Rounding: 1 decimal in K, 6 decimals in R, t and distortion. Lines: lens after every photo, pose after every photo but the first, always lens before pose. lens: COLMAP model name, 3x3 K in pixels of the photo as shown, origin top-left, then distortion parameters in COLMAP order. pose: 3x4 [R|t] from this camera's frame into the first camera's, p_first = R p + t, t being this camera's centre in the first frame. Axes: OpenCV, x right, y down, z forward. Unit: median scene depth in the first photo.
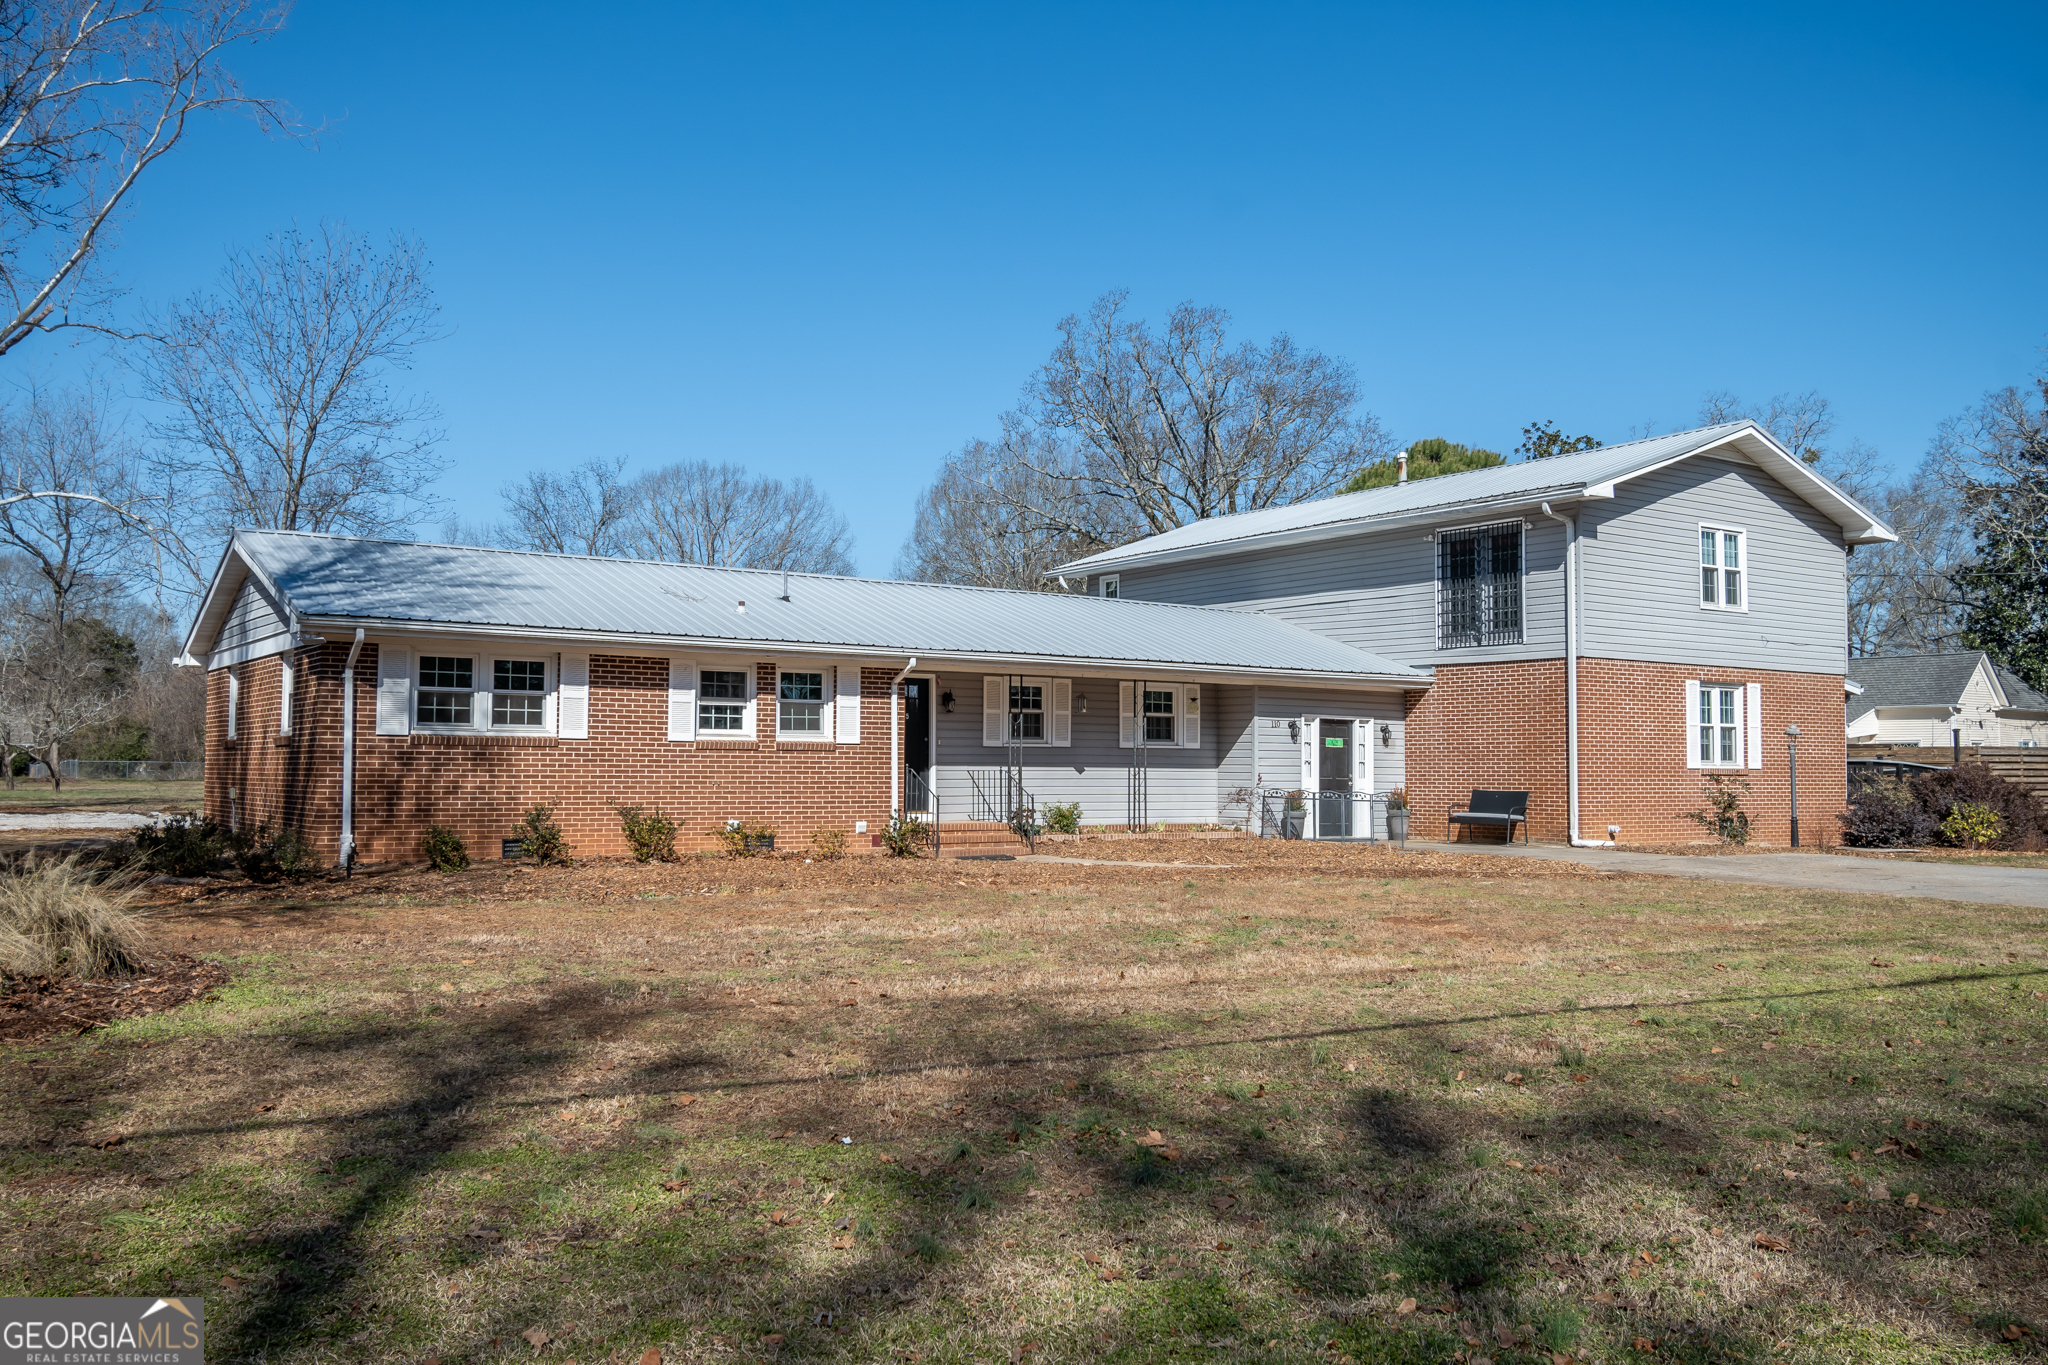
lens RADIAL K [[1694.1, 0, 1024.0], [0, 1694.1, 682.5], [0, 0, 1]] dist [0.002800, -0.012925]
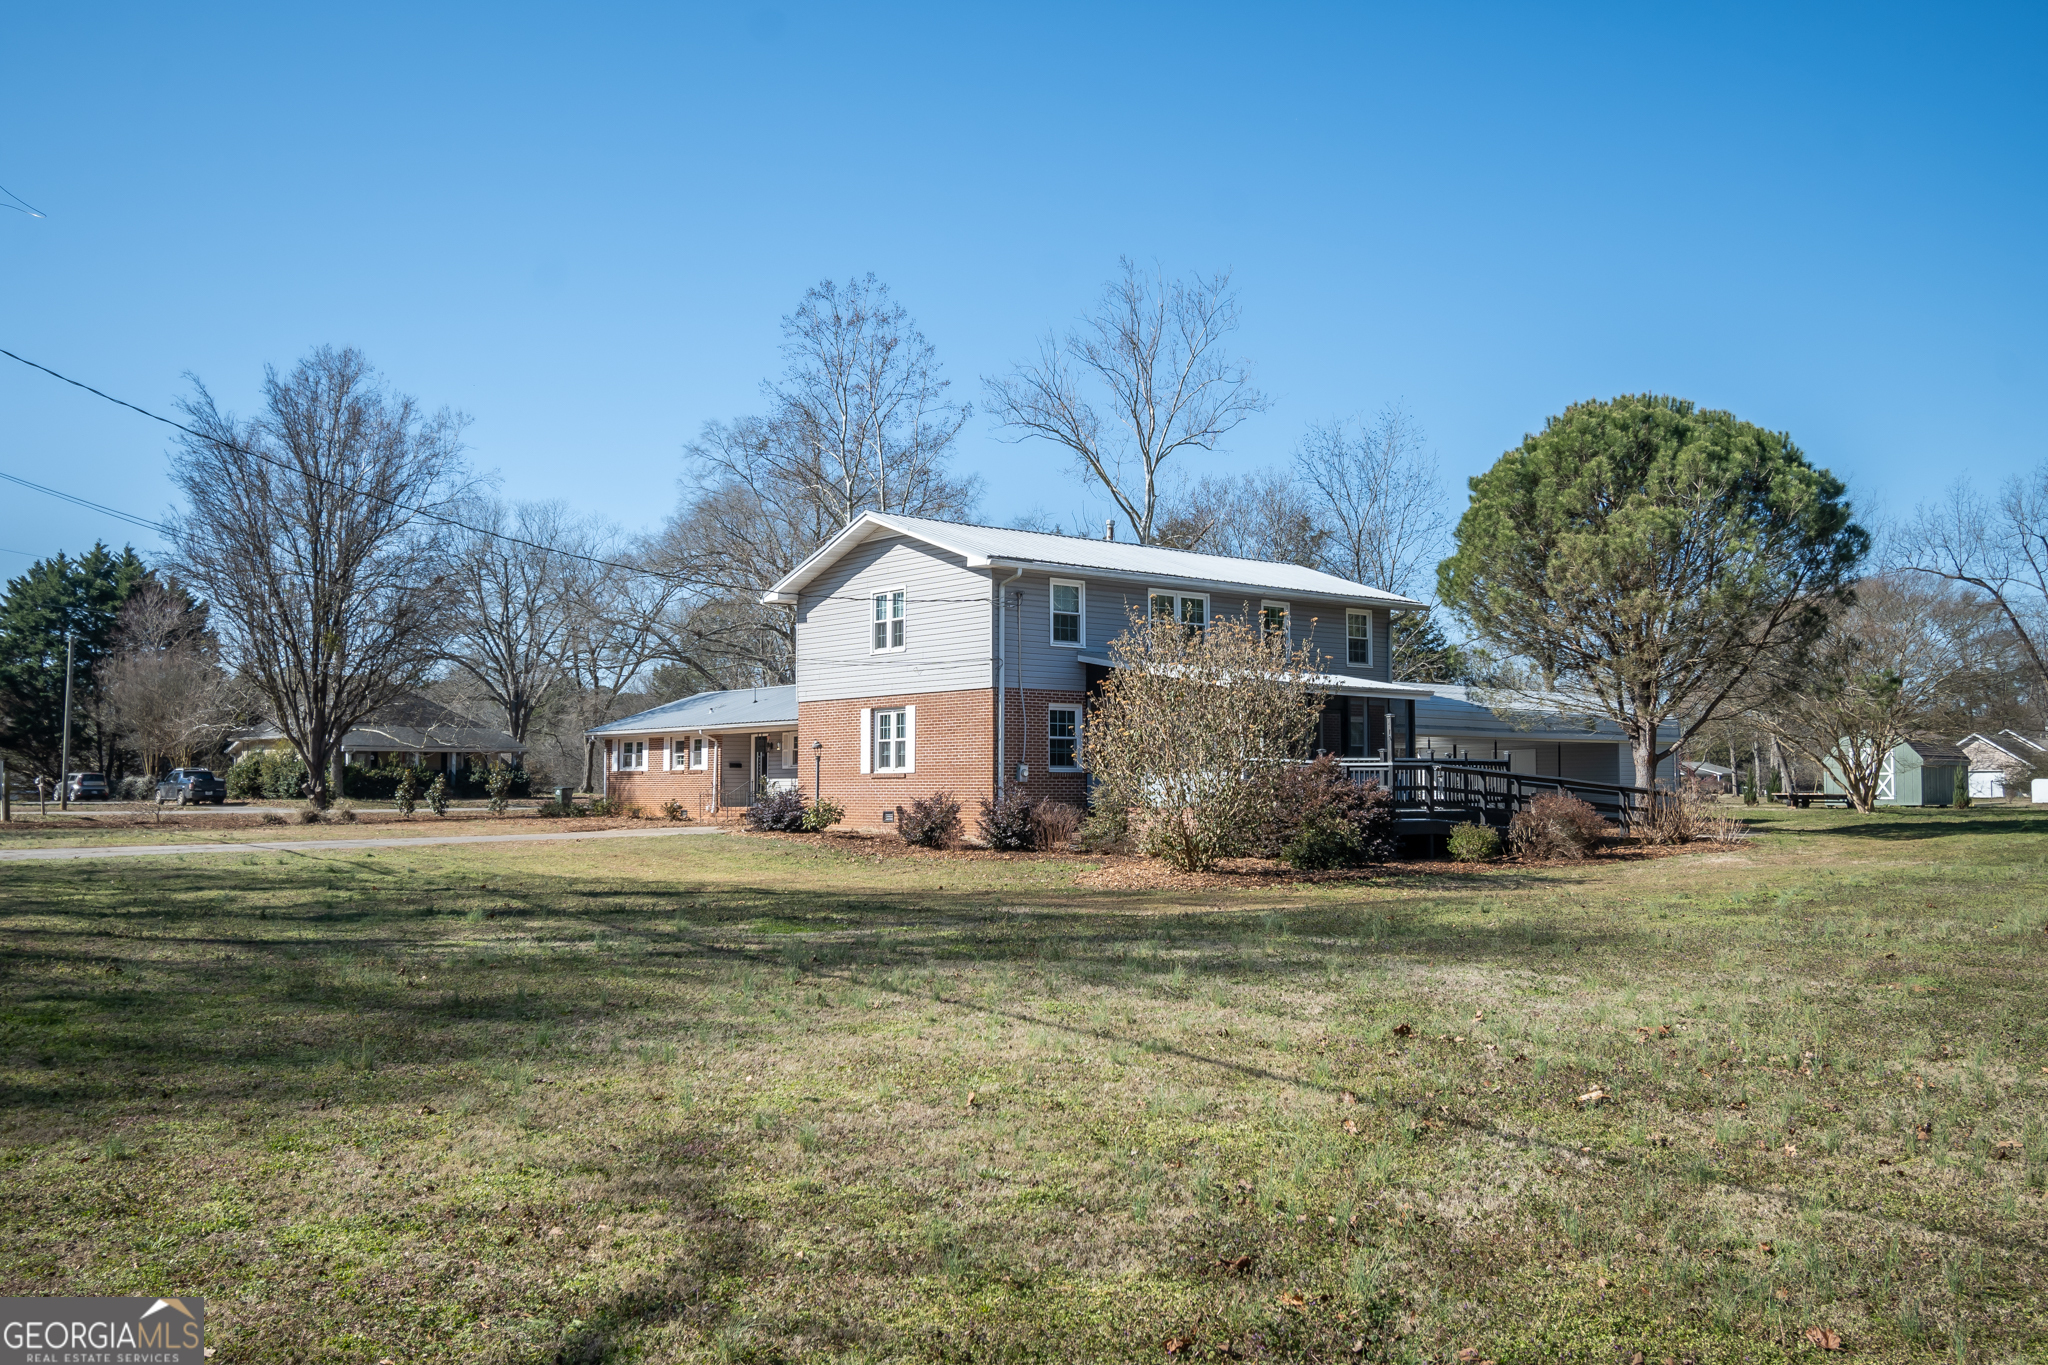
lens RADIAL K [[1694.1, 0, 1024.0], [0, 1694.1, 682.5], [0, 0, 1]] dist [0.002800, -0.012925]
pose [[0.086422, -0.070086, -0.993790, 1.871897], [0.052374, 0.996463, -0.065720, 0.078456], [0.994881, -0.046369, 0.089787, 1.067716]]
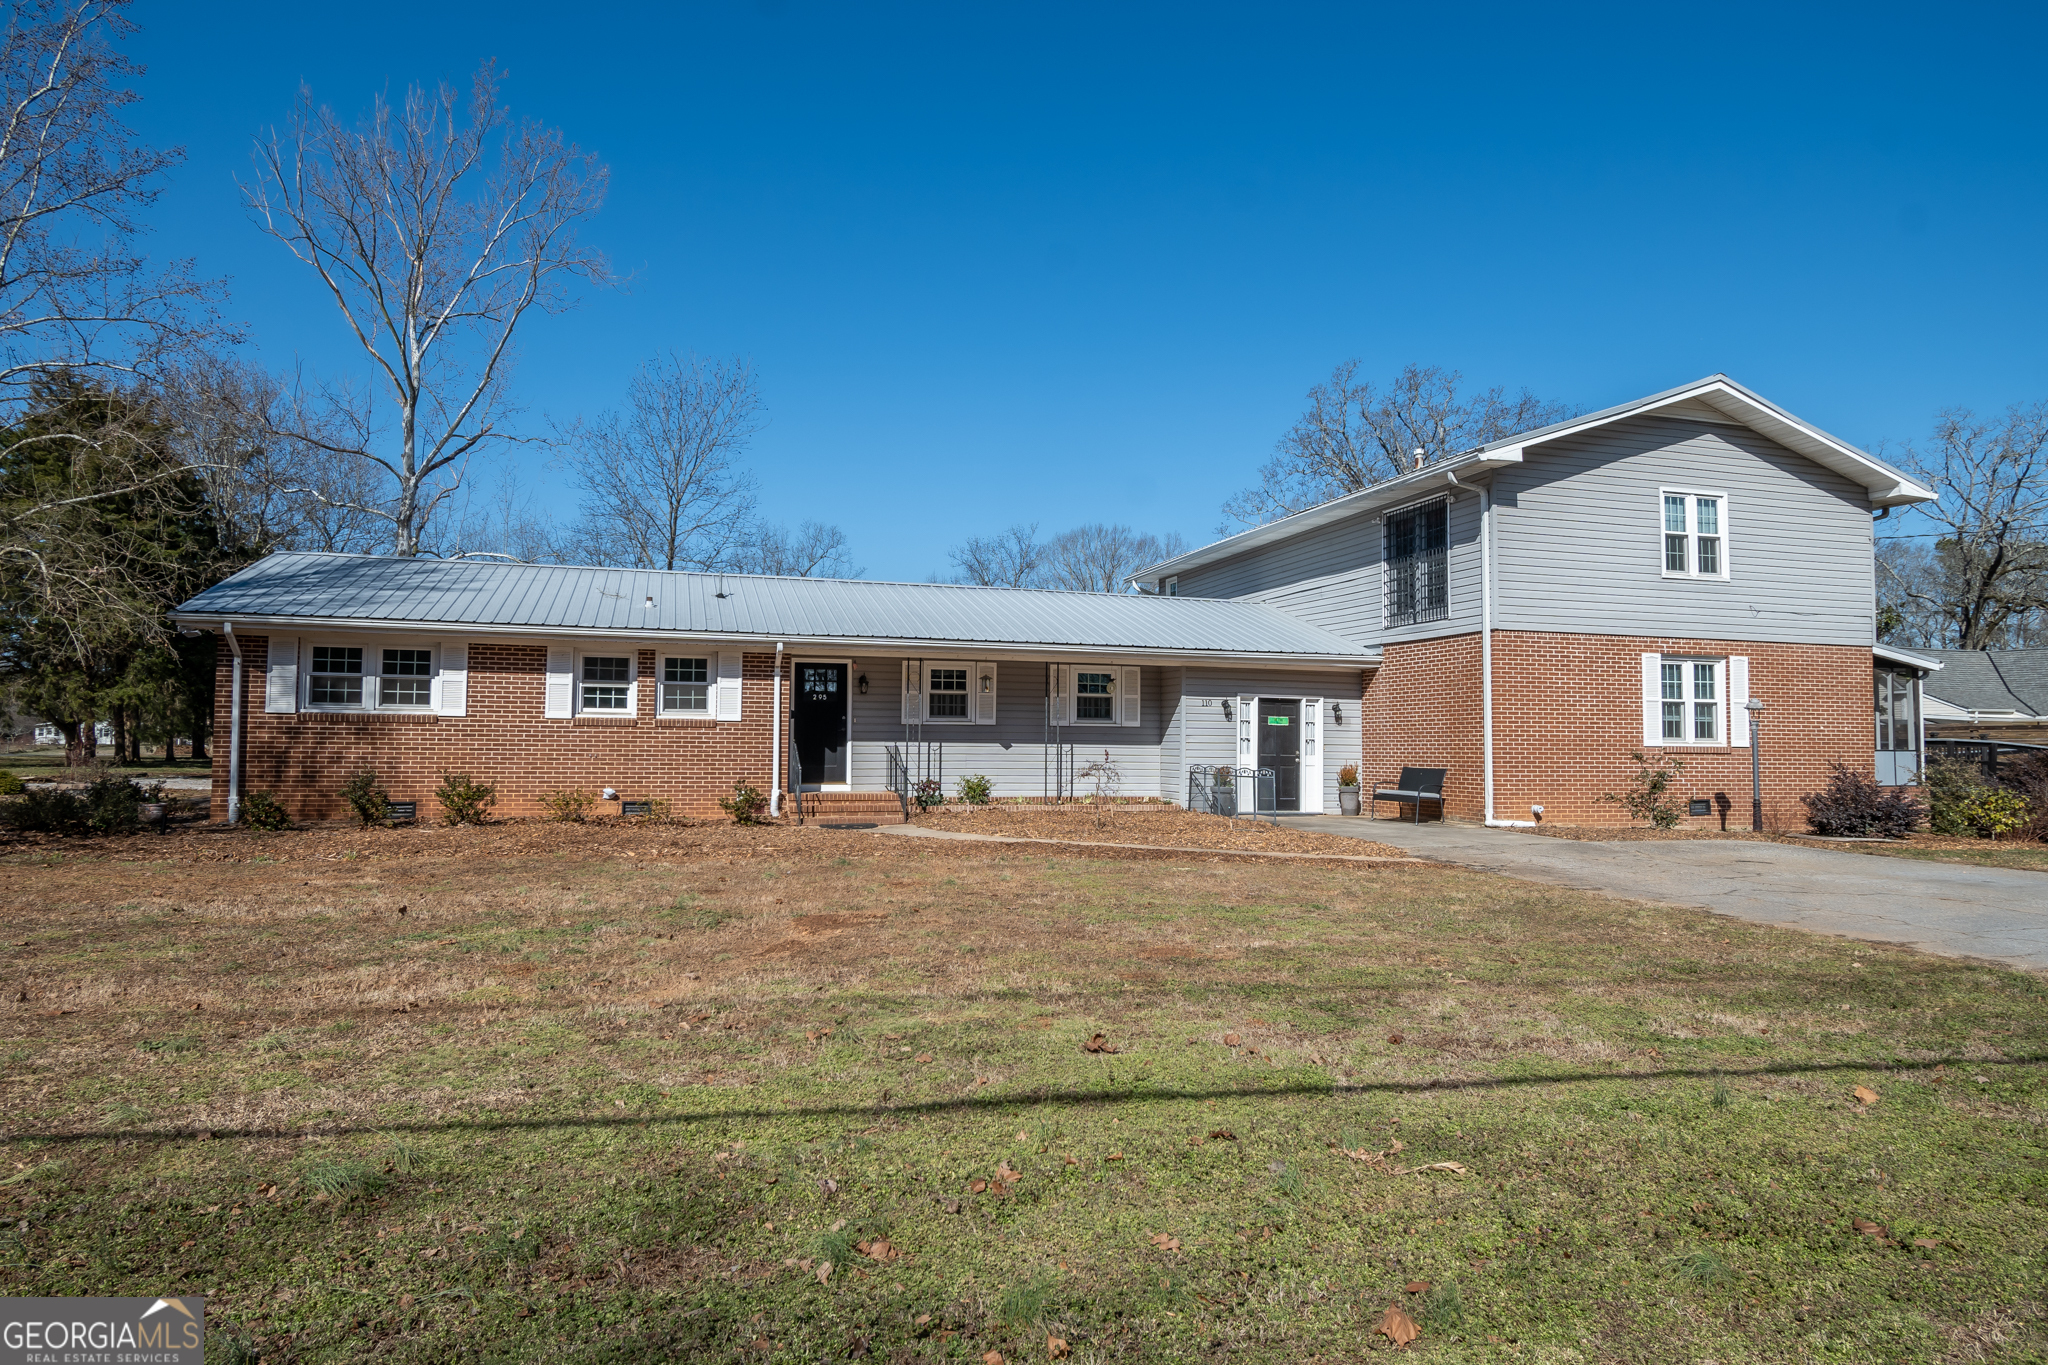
lens RADIAL K [[1217.3, 0, 1025.6], [0, 1217.3, 686.4], [0, 0, 1]] dist [0.000294, -0.000537]
pose [[0.952178, -0.013025, -0.305266, 0.285644], [0.012361, 0.999915, -0.004108, 0.016667], [0.305293, 0.000138, 0.952258, 0.259450]]
